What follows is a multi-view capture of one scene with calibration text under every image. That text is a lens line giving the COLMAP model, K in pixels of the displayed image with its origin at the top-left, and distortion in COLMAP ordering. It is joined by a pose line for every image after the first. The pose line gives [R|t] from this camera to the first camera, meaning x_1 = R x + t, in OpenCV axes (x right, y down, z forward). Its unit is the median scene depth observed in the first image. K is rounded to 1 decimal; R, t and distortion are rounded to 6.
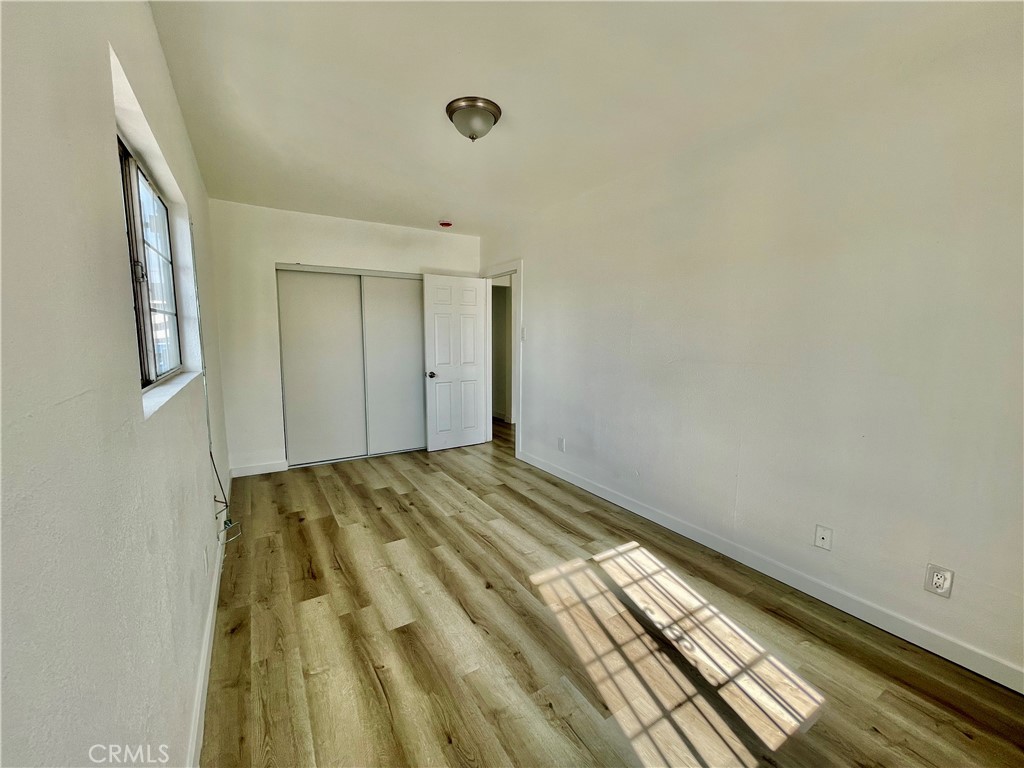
lens RADIAL K [[416.9, 0, 512.0], [0, 416.9, 384.0], [0, 0, 1]] dist [0.000755, 0.000388]
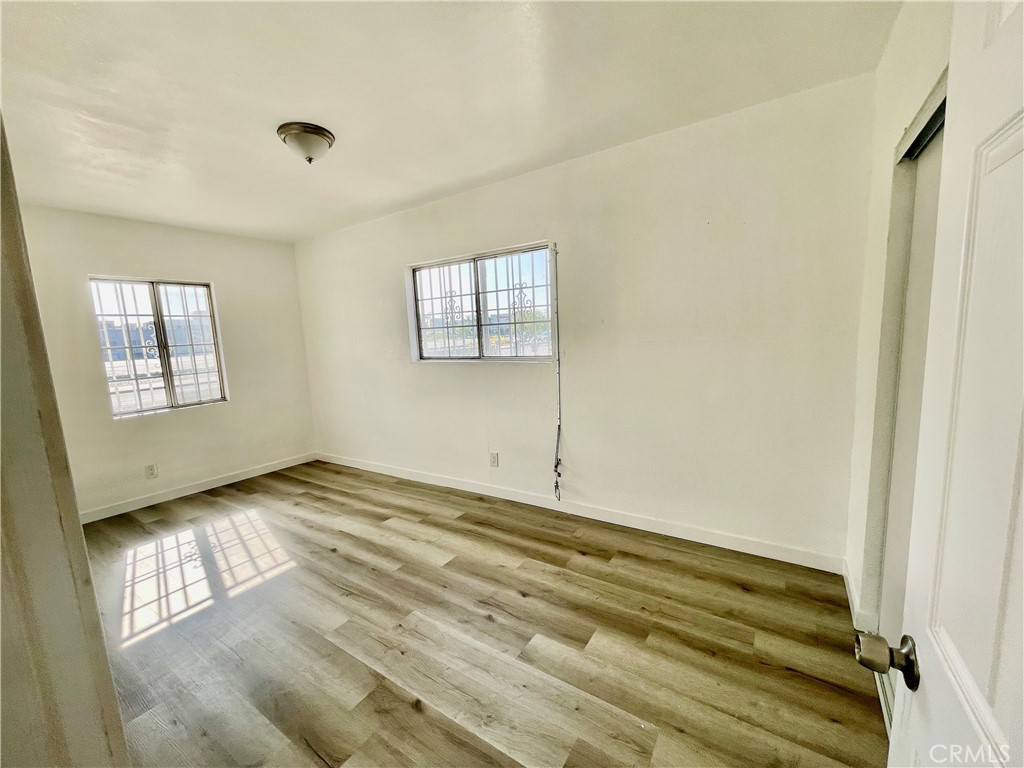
lens RADIAL K [[416.9, 0, 512.0], [0, 416.9, 384.0], [0, 0, 1]] dist [0.000755, 0.000388]
pose [[-0.909200, 0.090704, -0.406359, -0.070895], [-0.007807, 0.972097, 0.234451, -0.262821], [0.416286, 0.216335, -0.883122, 2.028479]]
